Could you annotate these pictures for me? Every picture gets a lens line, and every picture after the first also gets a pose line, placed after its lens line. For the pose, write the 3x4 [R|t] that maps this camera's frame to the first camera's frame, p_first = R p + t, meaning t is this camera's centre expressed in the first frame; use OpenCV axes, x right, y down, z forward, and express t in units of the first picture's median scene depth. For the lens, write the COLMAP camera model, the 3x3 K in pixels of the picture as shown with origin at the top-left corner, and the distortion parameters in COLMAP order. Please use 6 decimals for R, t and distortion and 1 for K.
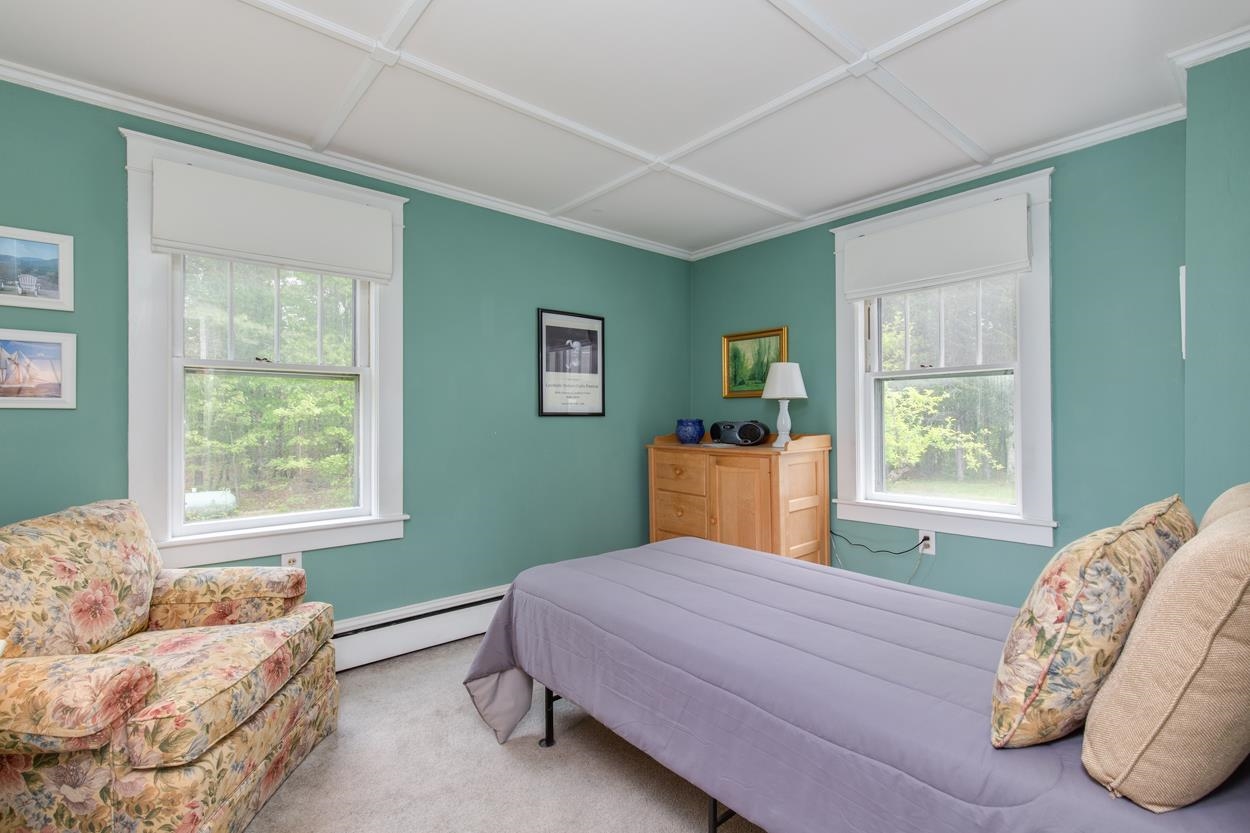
lens RADIAL K [[566.9, 0, 624.3], [0, 566.9, 418.1], [0, 0, 1]] dist [0.003068, -0.000073]
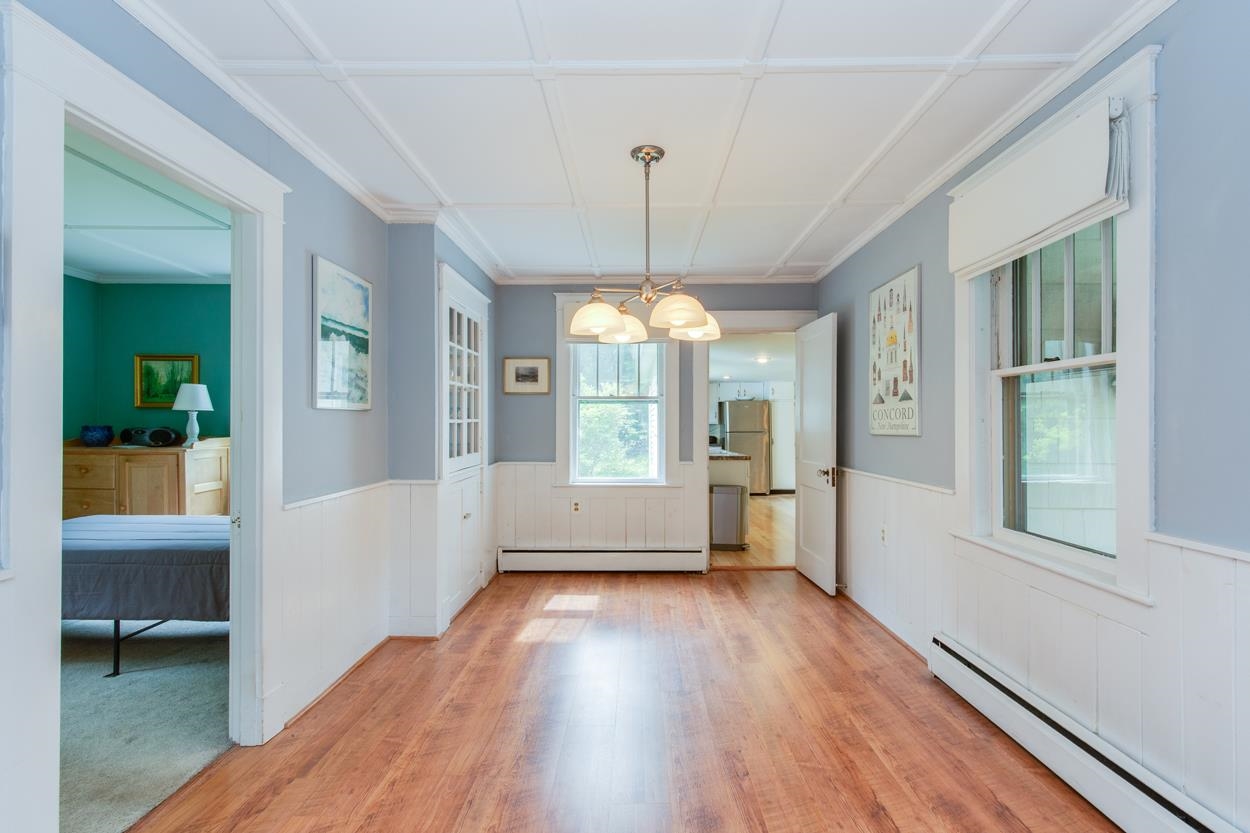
lens RADIAL K [[566.9, 0, 624.3], [0, 566.9, 418.1], [0, 0, 1]] dist [0.003068, -0.000073]
pose [[0.645804, 0.004668, 0.763489, -0.080192], [-0.007557, 0.999971, 0.000279, -0.023006], [-0.763466, -0.005950, 0.645821, -0.608285]]
